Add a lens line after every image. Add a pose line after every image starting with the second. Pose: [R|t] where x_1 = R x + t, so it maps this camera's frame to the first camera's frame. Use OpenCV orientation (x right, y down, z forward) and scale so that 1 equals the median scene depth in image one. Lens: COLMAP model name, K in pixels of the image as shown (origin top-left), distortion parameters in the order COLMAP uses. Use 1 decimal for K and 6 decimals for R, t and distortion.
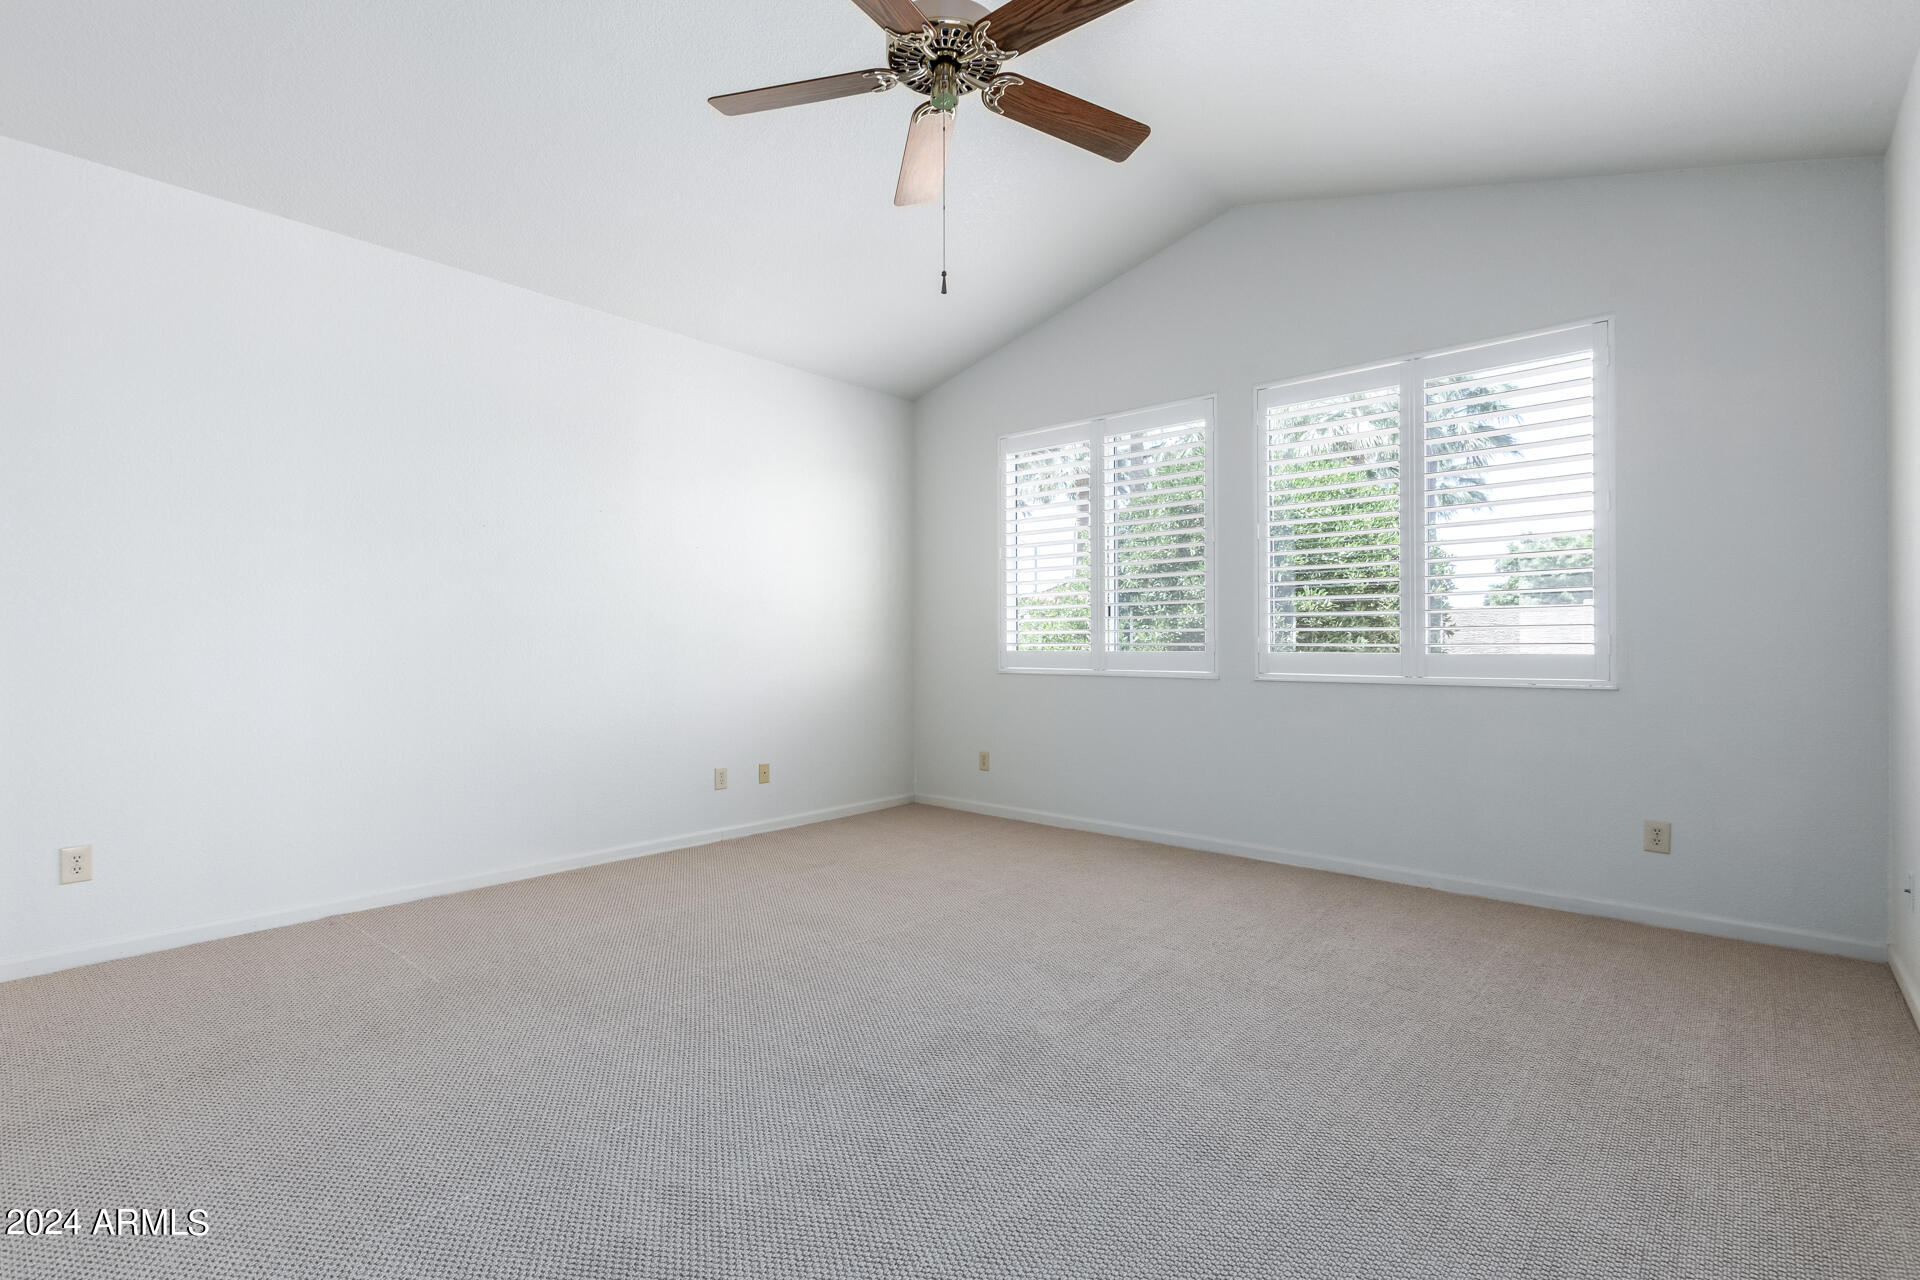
lens RADIAL K [[891.7, 0, 964.7], [0, 891.7, 642.0], [0, 0, 1]] dist [0.005130, 0.000513]
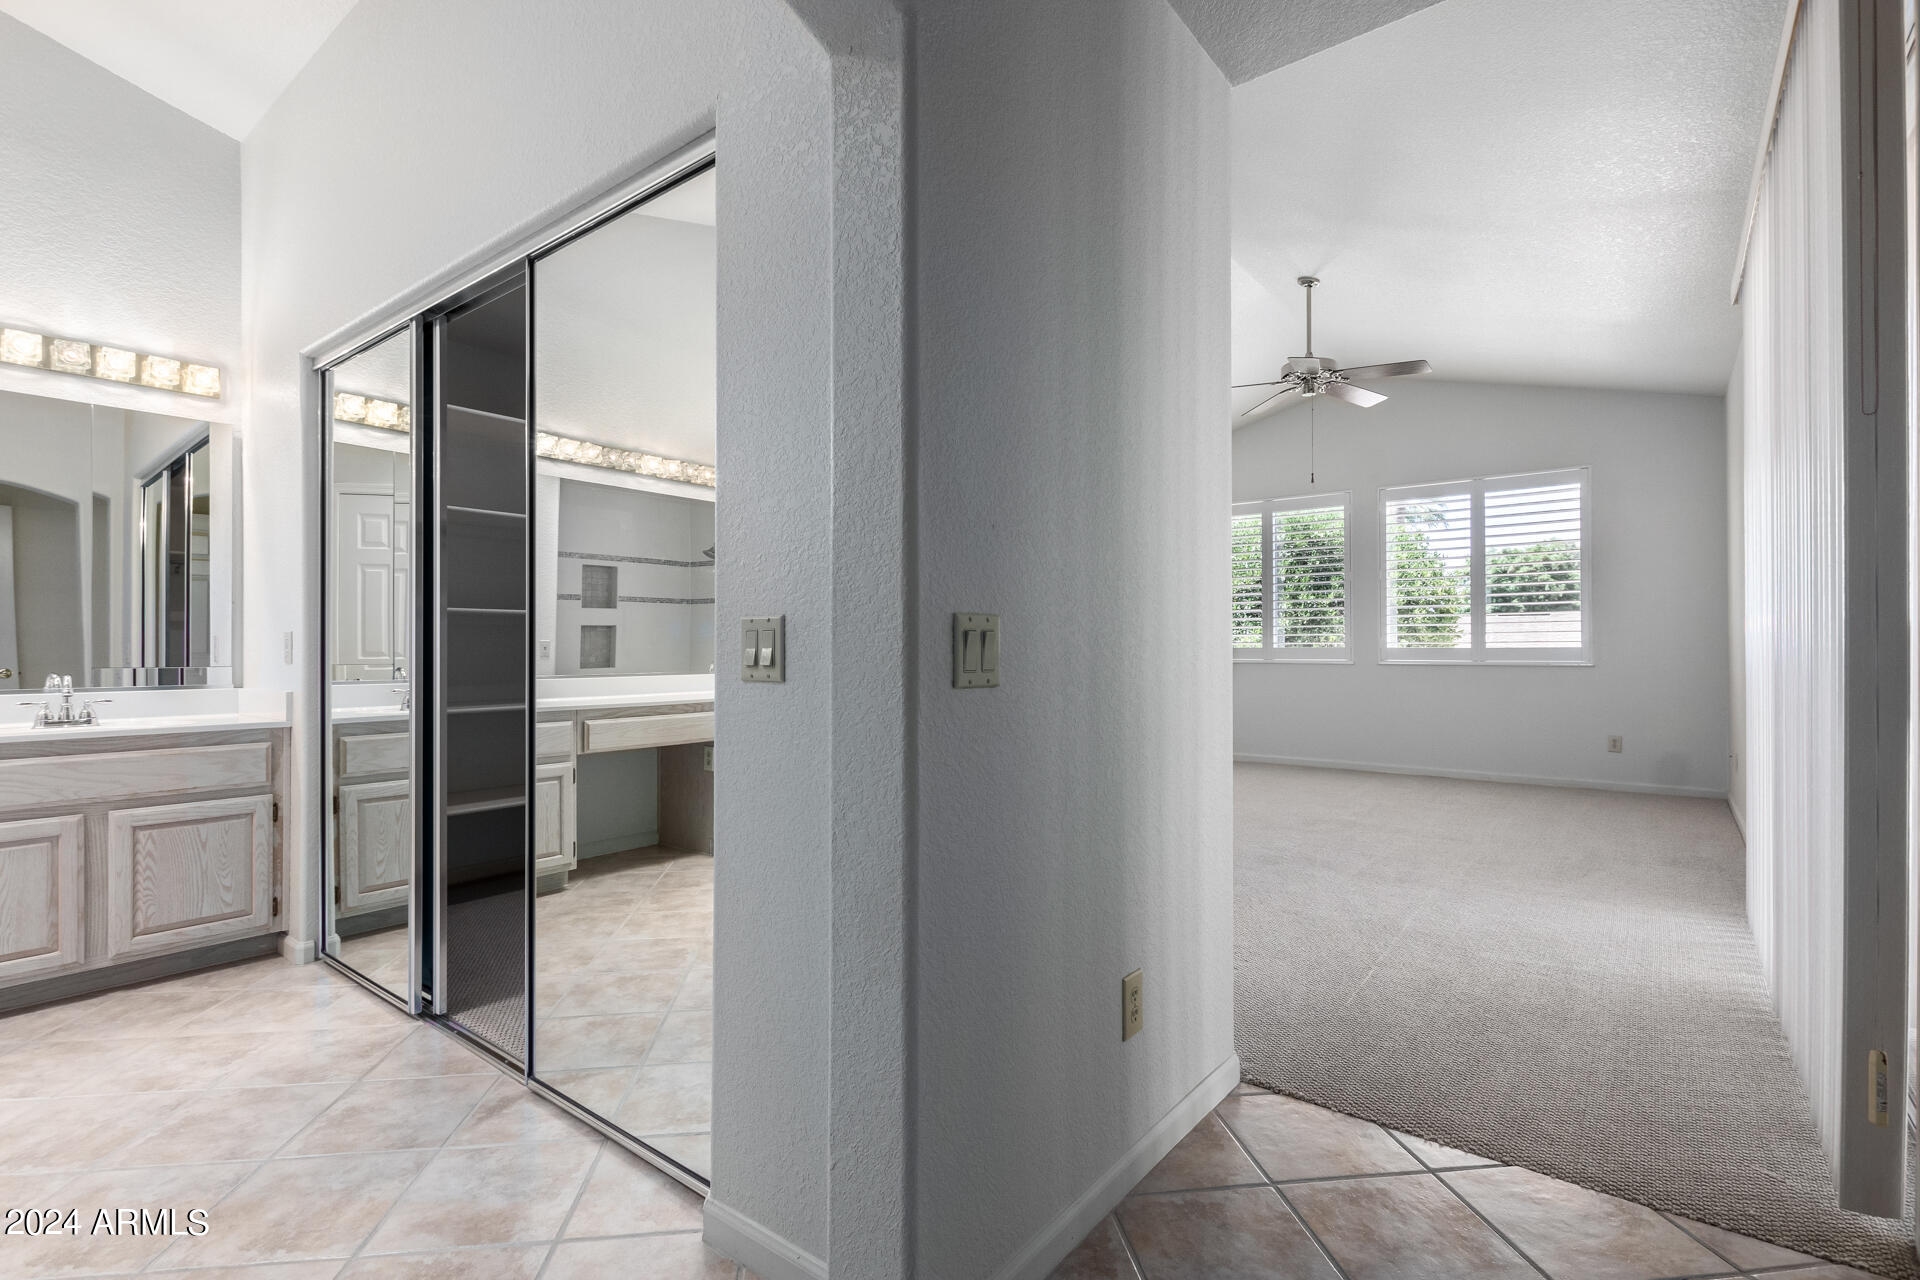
lens RADIAL K [[891.7, 0, 956.0], [0, 891.7, 642.2], [0, 0, 1]] dist [0.005130, 0.000513]
pose [[0.999232, 0.002112, 0.039117, -0.575842], [-0.001898, 0.999983, -0.005506, 0.014079], [-0.039128, 0.005428, 0.999219, -0.695281]]
